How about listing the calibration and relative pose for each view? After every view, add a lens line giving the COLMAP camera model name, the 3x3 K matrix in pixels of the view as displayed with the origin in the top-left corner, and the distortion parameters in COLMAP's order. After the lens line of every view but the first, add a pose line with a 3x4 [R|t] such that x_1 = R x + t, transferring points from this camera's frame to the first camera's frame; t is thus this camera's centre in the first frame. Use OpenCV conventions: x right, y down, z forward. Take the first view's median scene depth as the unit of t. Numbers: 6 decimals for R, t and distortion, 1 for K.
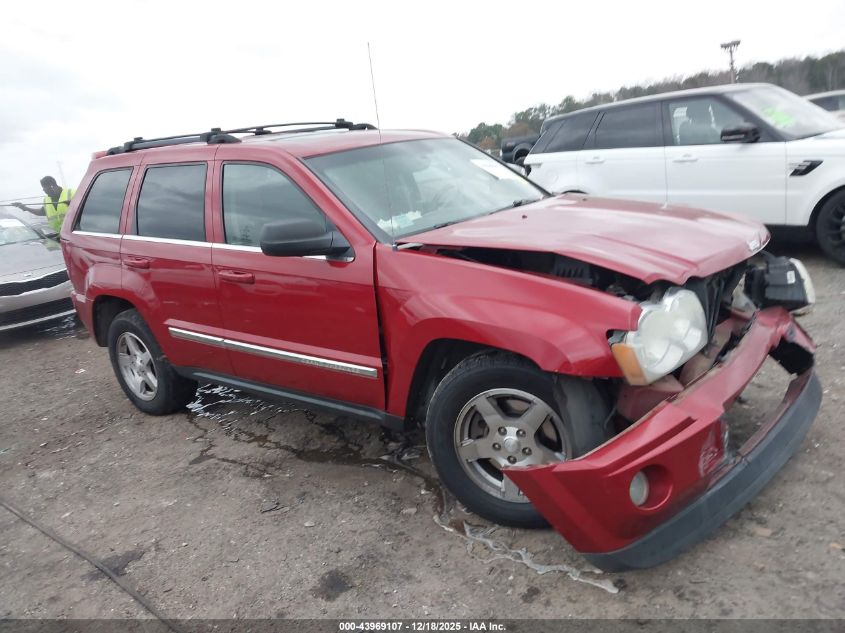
lens RADIAL K [[671.5, 0, 423.5], [0, 671.5, 316.9], [0, 0, 1]] dist [0.047004, -0.053544]
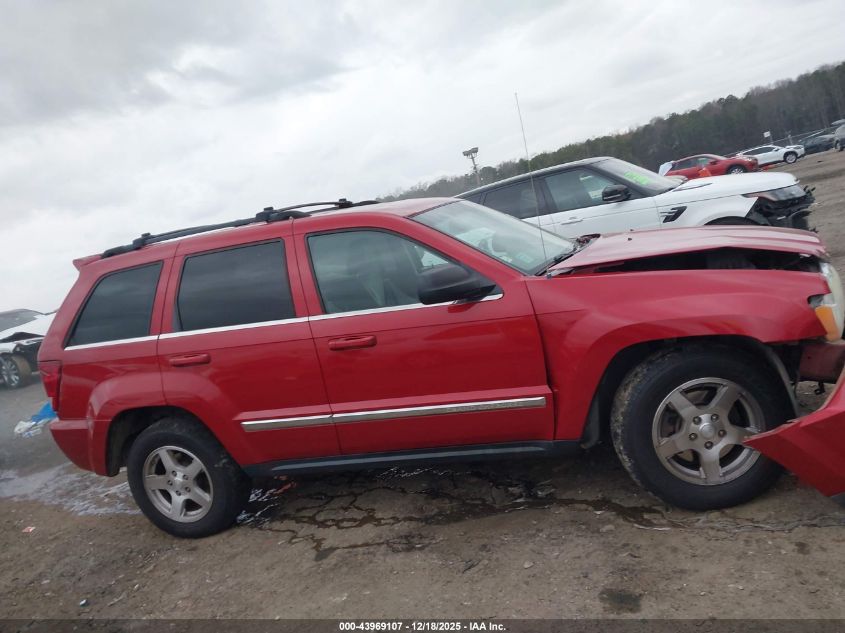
lens RADIAL K [[671.5, 0, 416.9], [0, 671.5, 315.2], [0, 0, 1]] dist [0.047004, -0.053544]
pose [[0.935235, -0.143111, 0.323811, -0.452851], [0.195077, 0.971588, -0.134022, 0.044823], [-0.295431, 0.188510, 0.936581, 0.055478]]
